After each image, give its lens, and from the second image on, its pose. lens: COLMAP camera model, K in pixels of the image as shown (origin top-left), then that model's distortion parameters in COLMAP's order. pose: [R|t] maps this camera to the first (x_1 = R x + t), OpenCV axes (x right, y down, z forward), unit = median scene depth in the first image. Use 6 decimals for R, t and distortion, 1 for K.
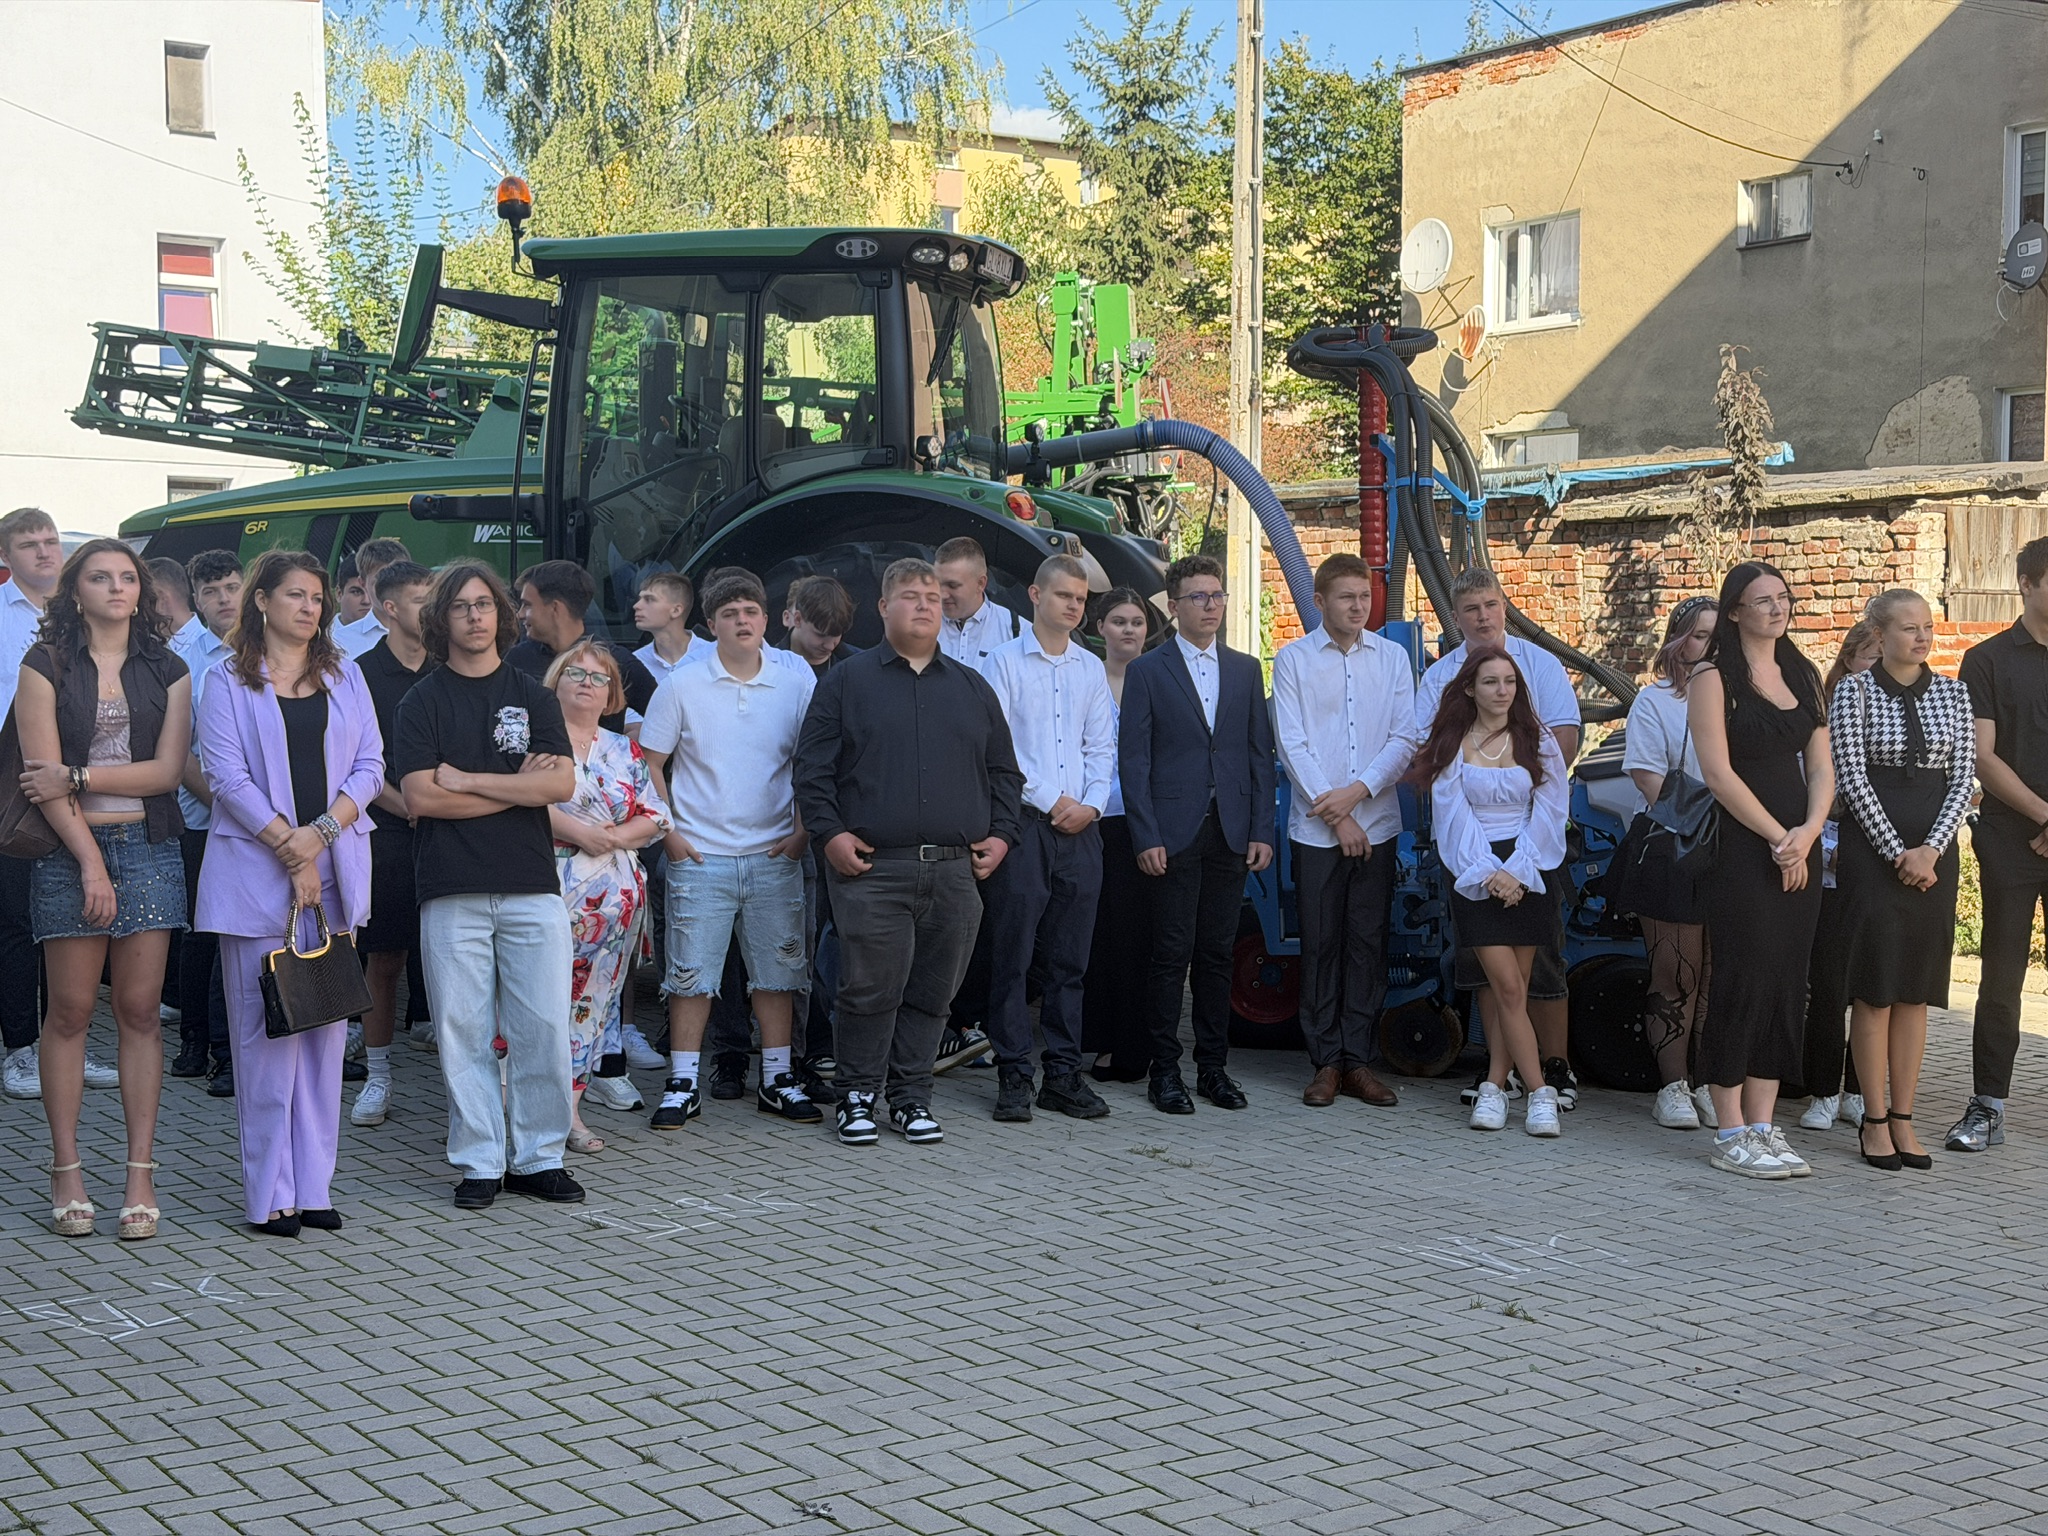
lens RADIAL K [[2863.2, 0, 1035.9], [0, 2863.2, 763.7], [0, 0, 1]] dist [0.142372, -0.144675]
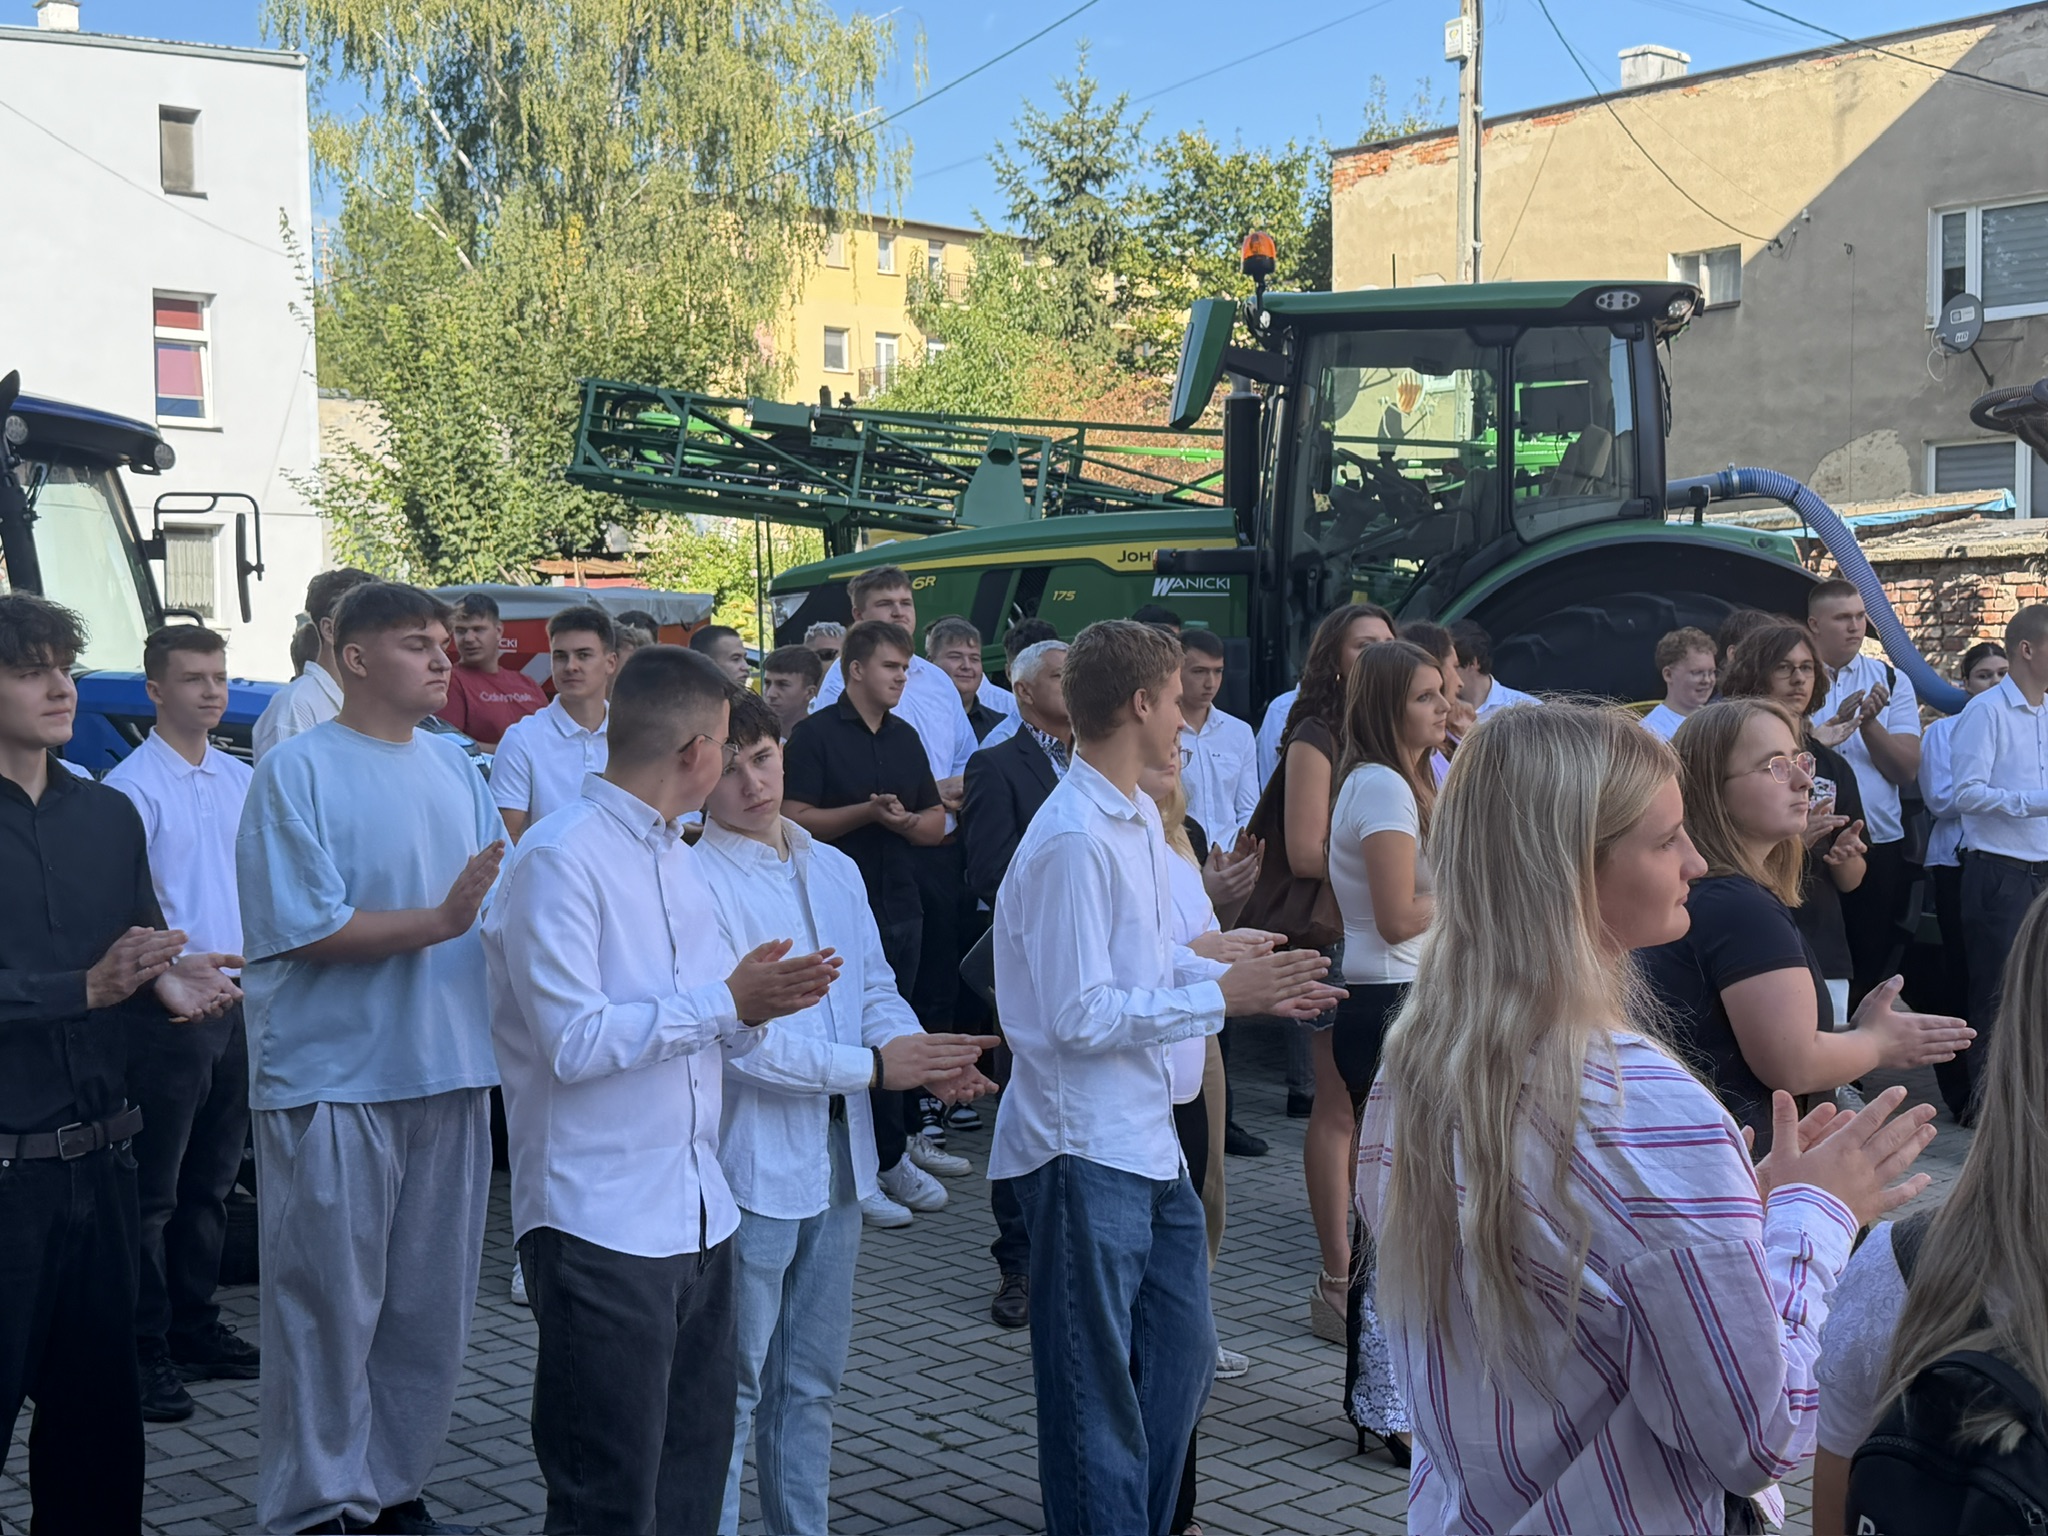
lens RADIAL K [[2569.1, 0, 1025.2], [0, 2569.1, 743.4], [0, 0, 1]] dist [0.221491, -0.523829]
pose [[0.993123, -0.012047, 0.116458, -0.114490], [0.013495, 0.999841, -0.011653, -0.005114], [-0.116299, 0.013144, 0.993127, 0.037380]]
